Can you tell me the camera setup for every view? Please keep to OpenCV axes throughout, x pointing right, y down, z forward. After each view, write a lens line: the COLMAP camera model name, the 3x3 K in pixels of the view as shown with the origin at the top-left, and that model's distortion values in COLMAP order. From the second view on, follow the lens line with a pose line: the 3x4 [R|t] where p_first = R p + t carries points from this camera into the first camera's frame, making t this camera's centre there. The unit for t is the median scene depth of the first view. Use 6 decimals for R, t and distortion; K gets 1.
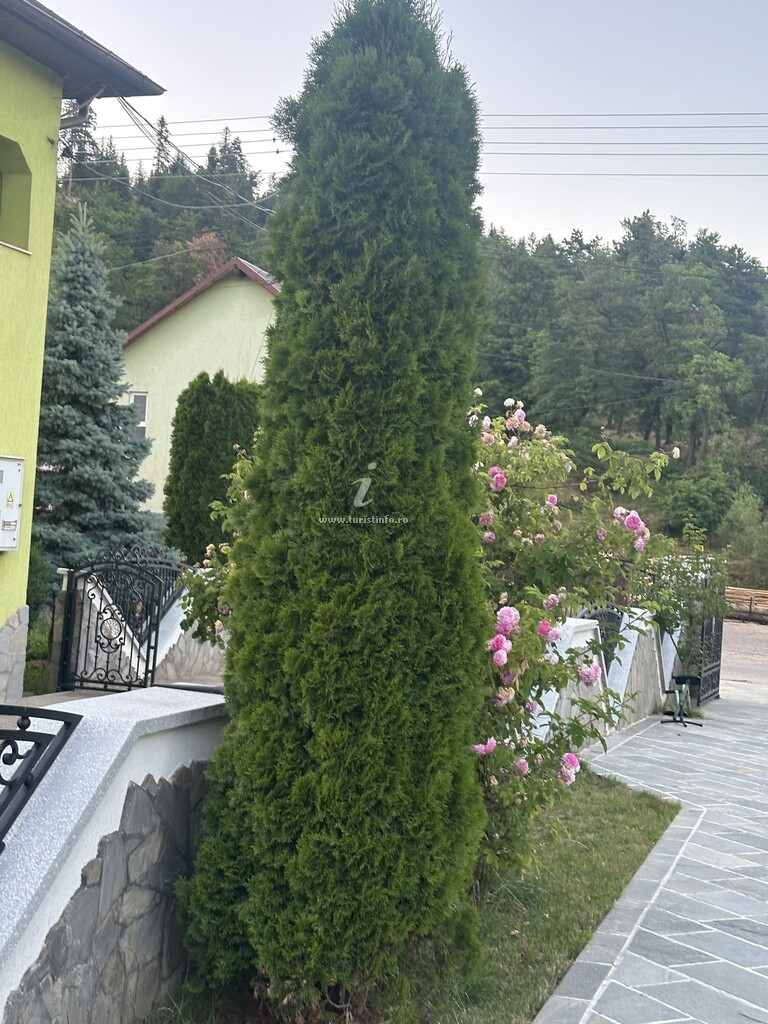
lens RADIAL K [[1416.5, 0, 384.0], [0, 1416.5, 512.0], [0, 0, 1]] dist [0.202741, -0.441730]
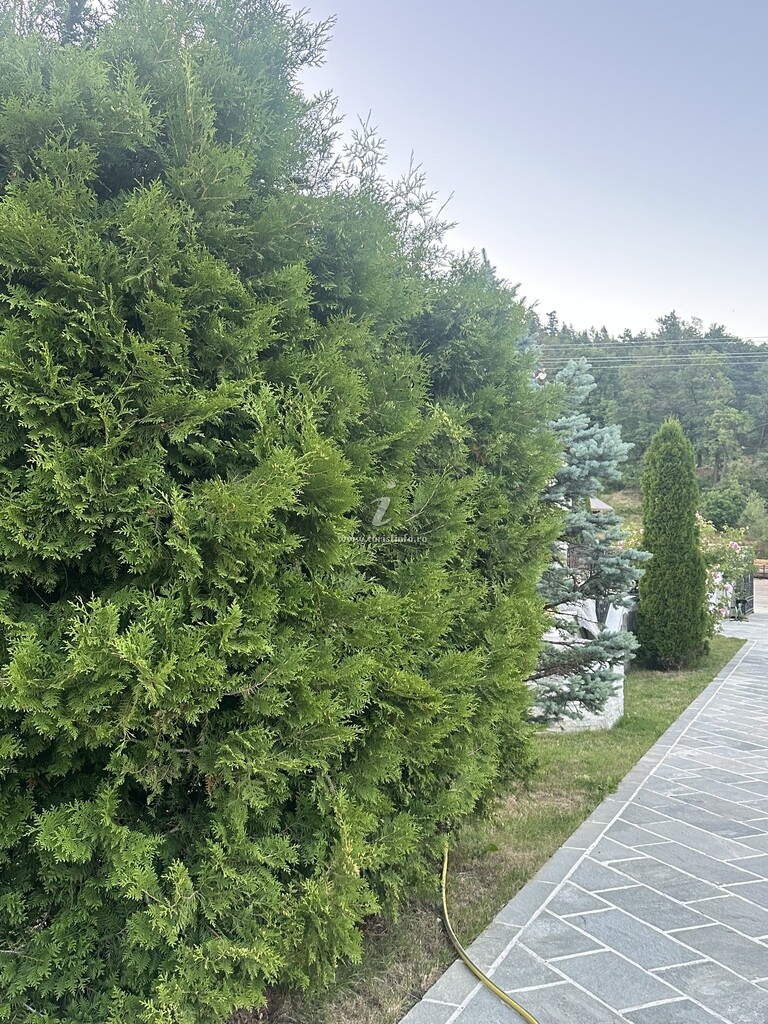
lens RADIAL K [[977.4, 0, 384.0], [0, 977.4, 512.0], [0, 0, 1]] dist [0.080470, -0.007524]
pose [[0.992105, -0.059789, -0.110242, -0.027086], [0.058607, 0.998184, -0.013936, -0.005956], [0.110875, 0.007366, 0.993807, -0.100710]]
